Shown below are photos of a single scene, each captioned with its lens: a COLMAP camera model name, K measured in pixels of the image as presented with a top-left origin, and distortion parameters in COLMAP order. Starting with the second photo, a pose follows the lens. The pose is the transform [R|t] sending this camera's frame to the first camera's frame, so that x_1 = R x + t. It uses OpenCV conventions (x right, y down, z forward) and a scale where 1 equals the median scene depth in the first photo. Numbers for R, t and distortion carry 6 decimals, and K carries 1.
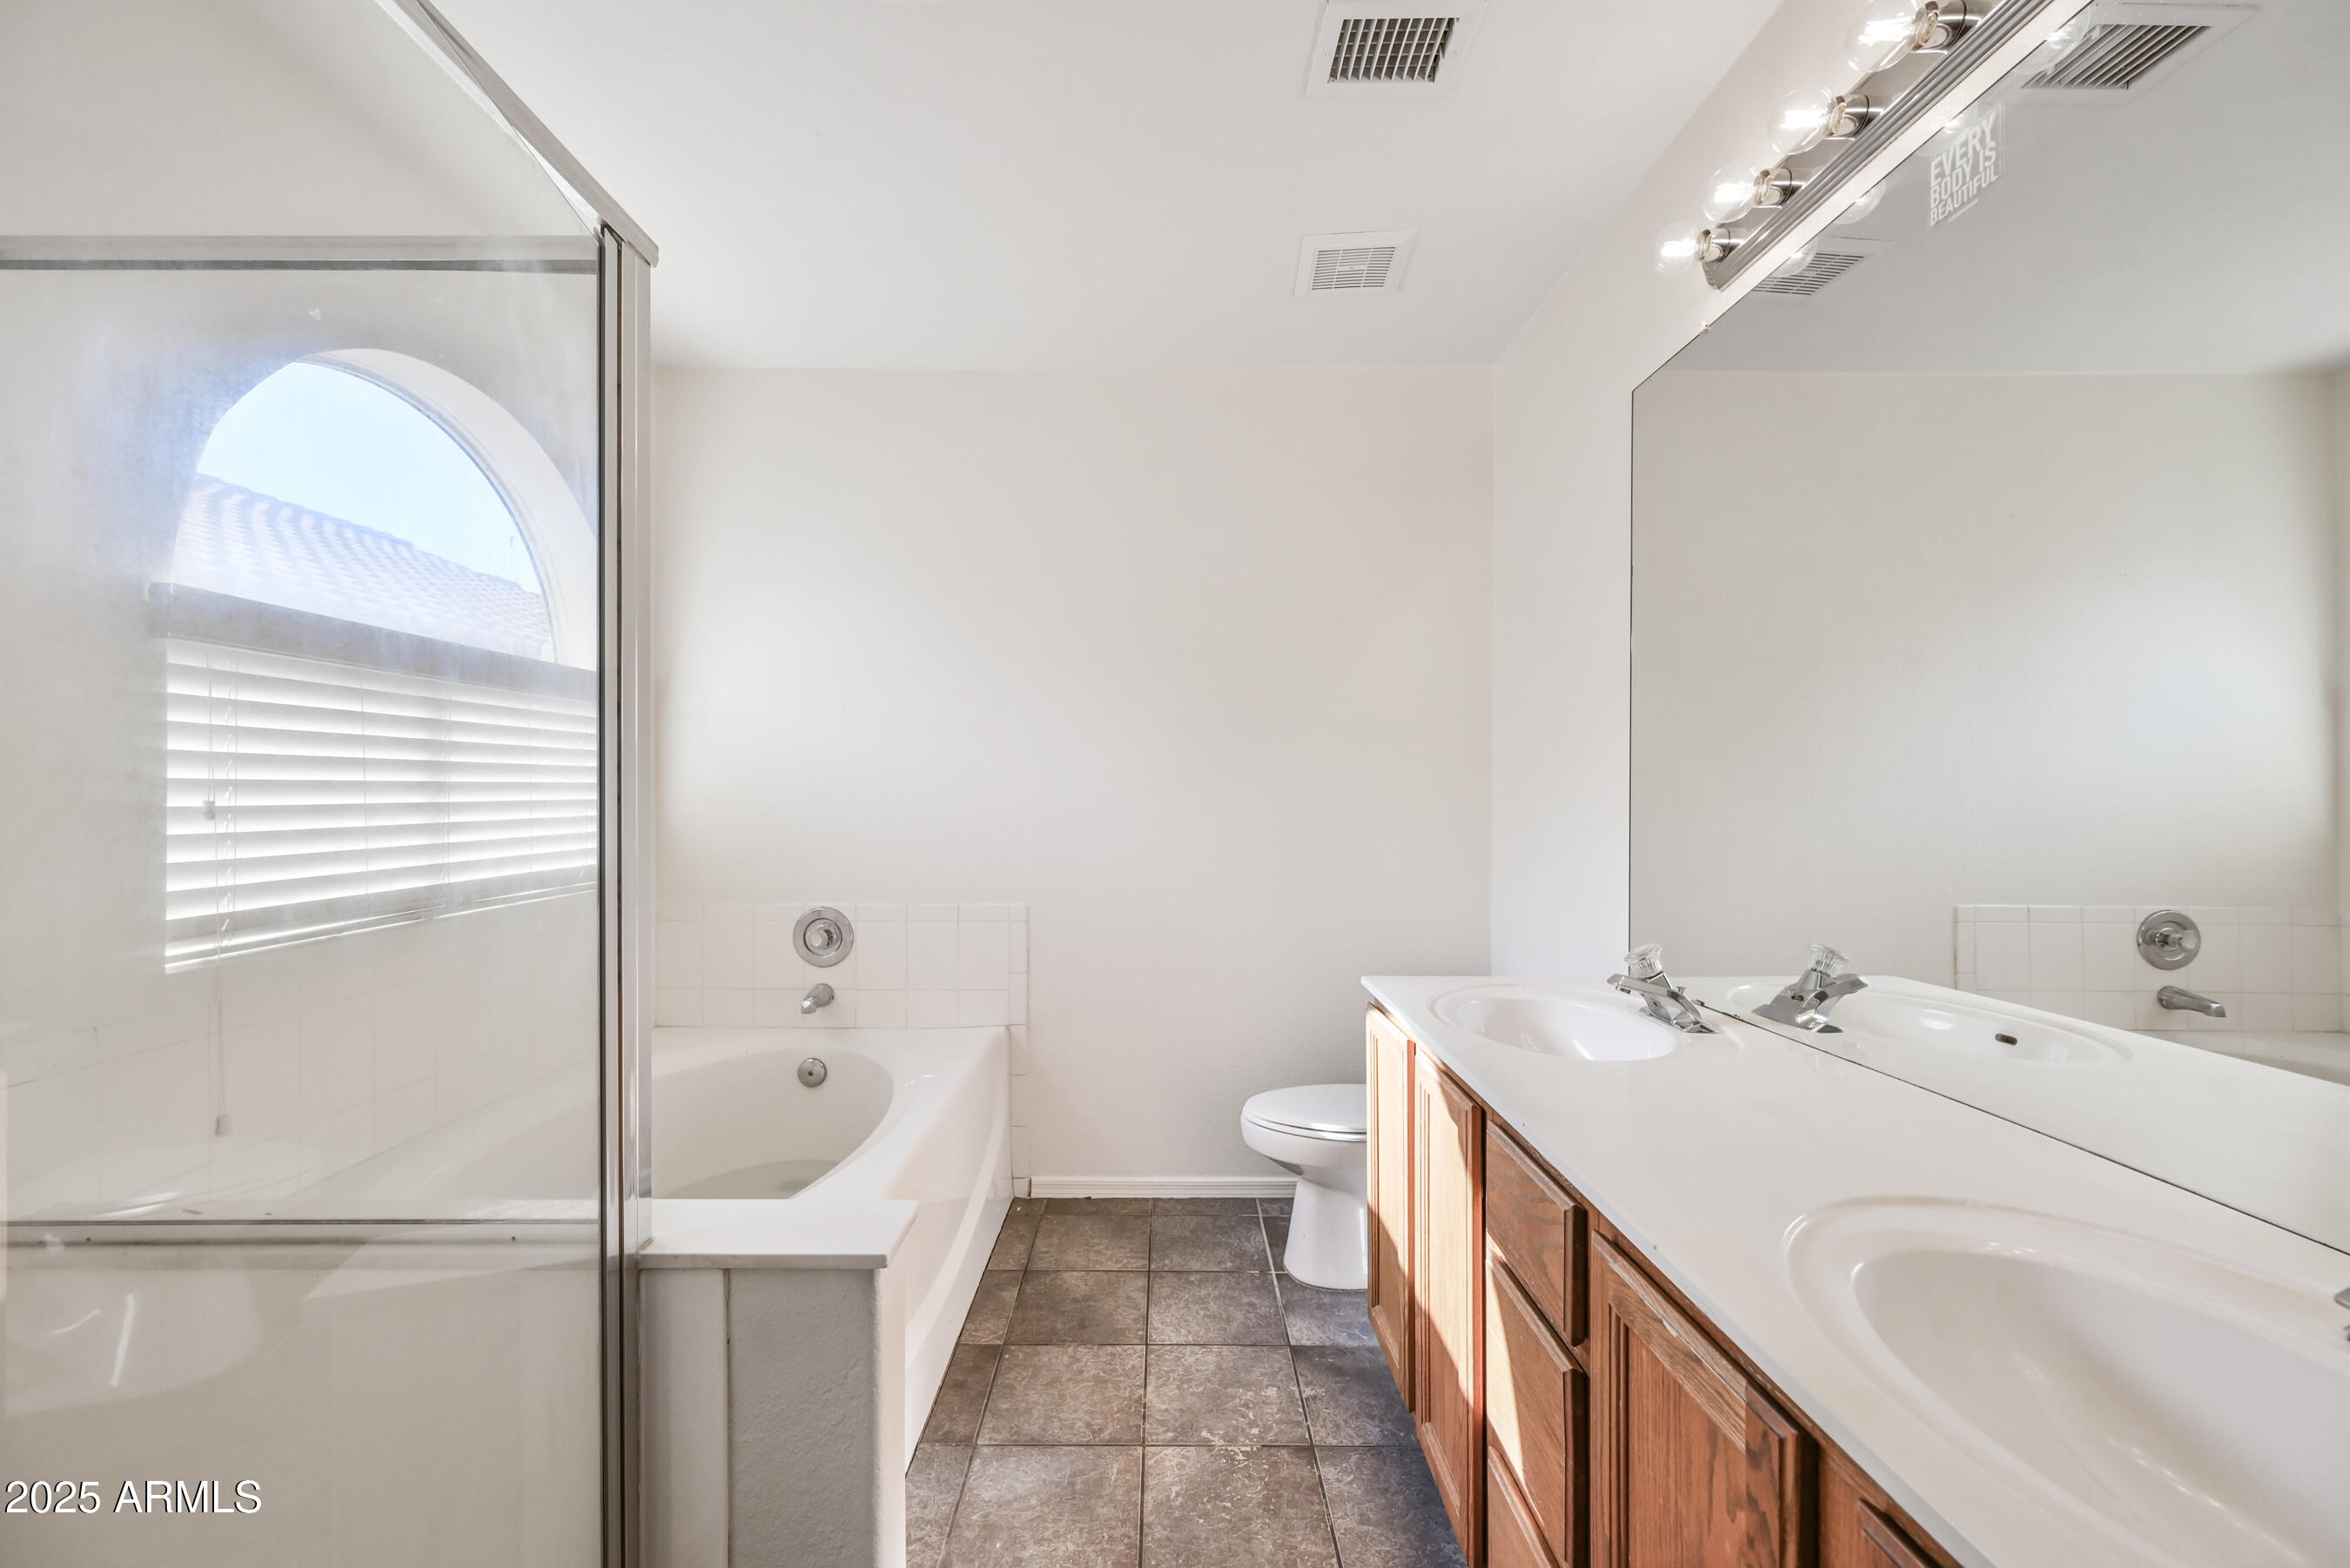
lens RADIAL K [[941.2, 0, 1171.8], [0, 941.2, 777.6], [0, 0, 1]] dist [-0.000546, -0.000041]
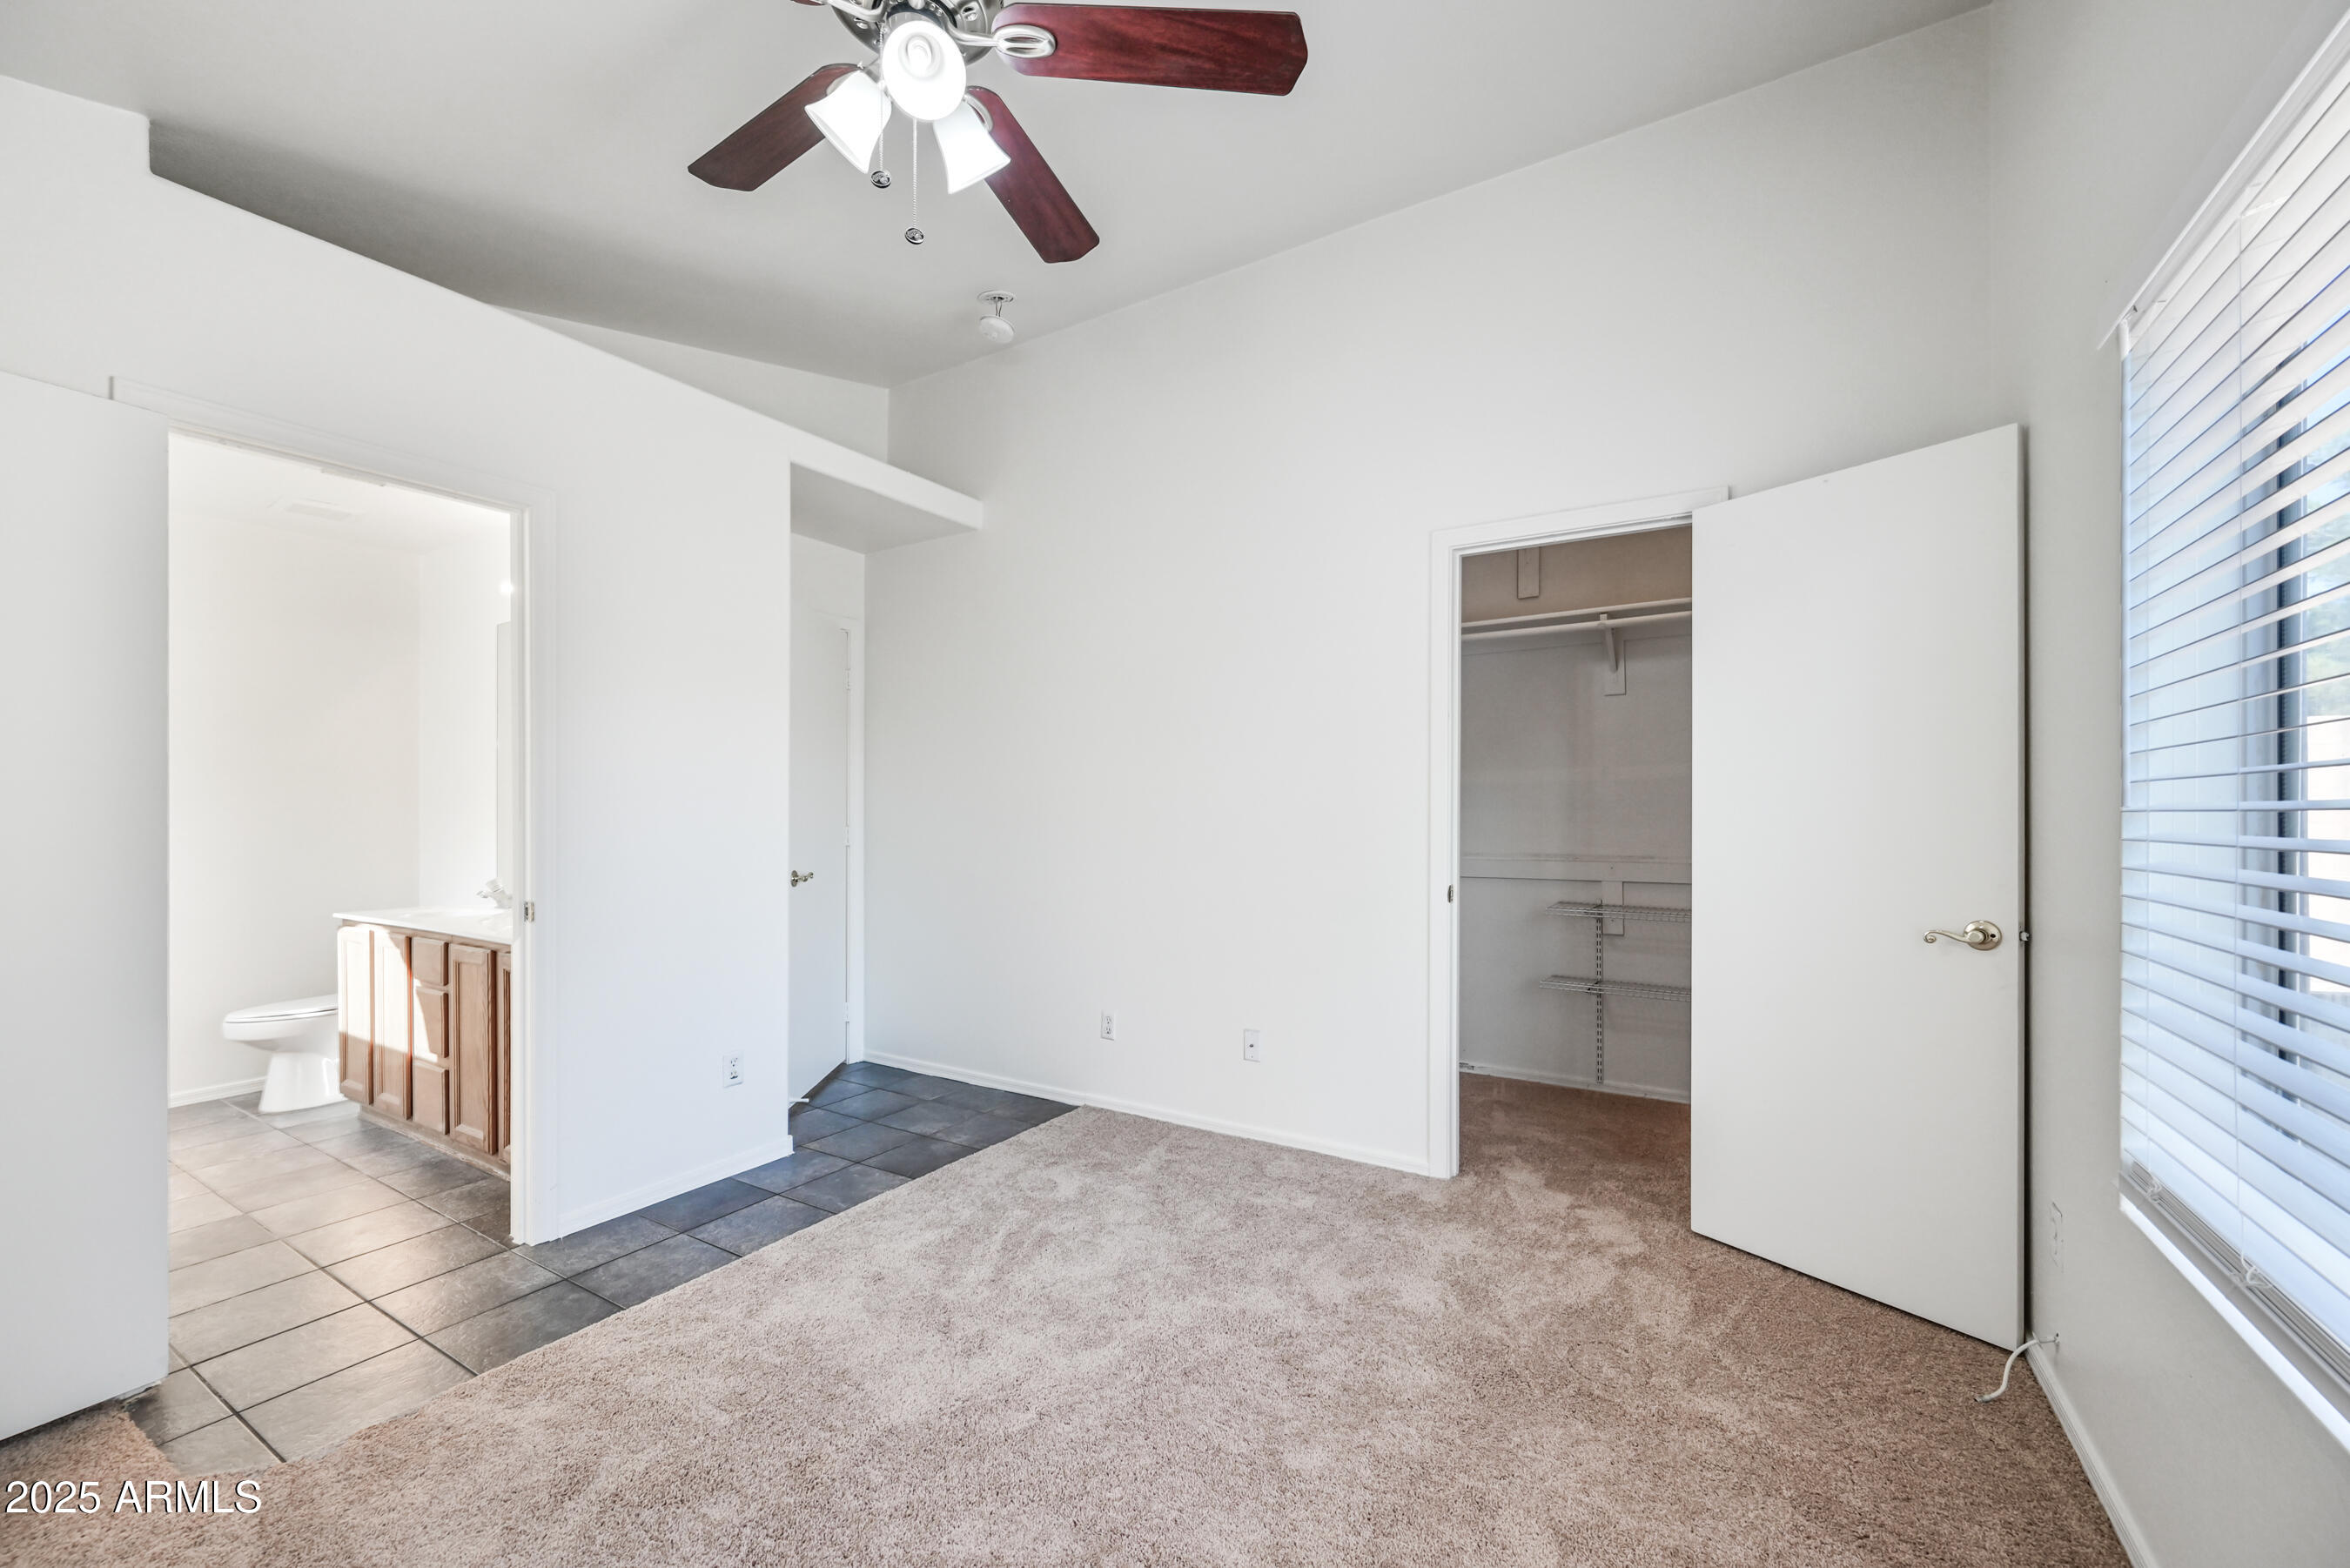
lens RADIAL K [[941.2, 0, 1171.8], [0, 941.2, 777.6], [0, 0, 1]] dist [-0.000546, -0.000041]
pose [[0.542201, 0.002441, 0.840245, -0.548766], [-0.005701, 0.999983, 0.000774, -0.083347], [-0.840229, -0.005210, 0.542206, -1.668205]]
